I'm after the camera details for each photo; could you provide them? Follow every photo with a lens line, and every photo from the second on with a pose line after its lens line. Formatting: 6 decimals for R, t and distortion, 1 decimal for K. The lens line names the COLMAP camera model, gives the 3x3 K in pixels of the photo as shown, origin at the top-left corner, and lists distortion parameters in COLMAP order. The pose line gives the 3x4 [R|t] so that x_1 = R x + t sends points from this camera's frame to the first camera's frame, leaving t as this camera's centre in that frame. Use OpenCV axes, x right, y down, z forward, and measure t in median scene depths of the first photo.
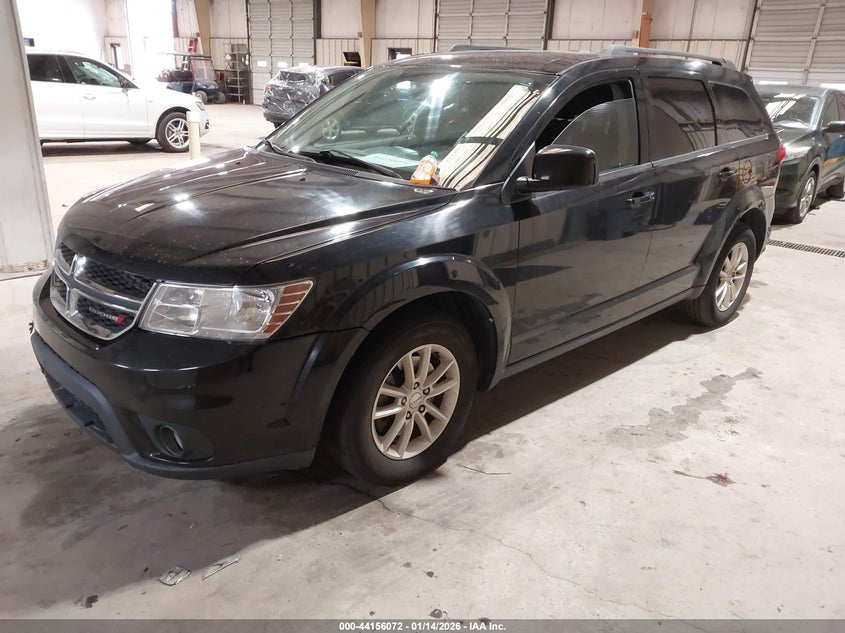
lens RADIAL K [[661.3, 0, 408.8], [0, 661.3, 320.2], [0, 0, 1]] dist [0.003590, -0.001862]
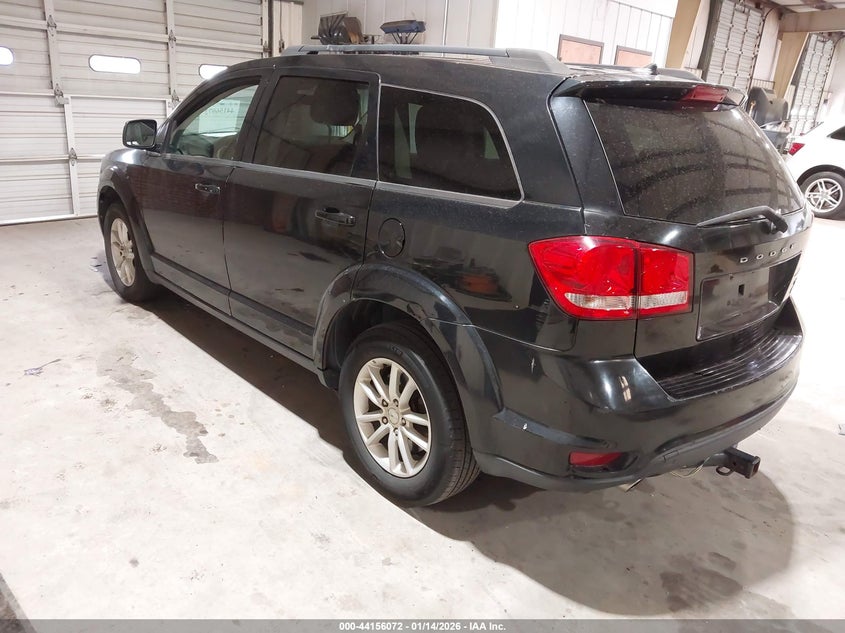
lens RADIAL K [[661.3, 0, 408.8], [0, 661.3, 320.2], [0, 0, 1]] dist [0.003590, -0.001862]
pose [[-0.032639, 0.285084, -0.957947, 1.309988], [-0.410767, 0.869943, 0.272890, -0.389453], [0.911156, 0.402400, 0.088709, 1.203335]]
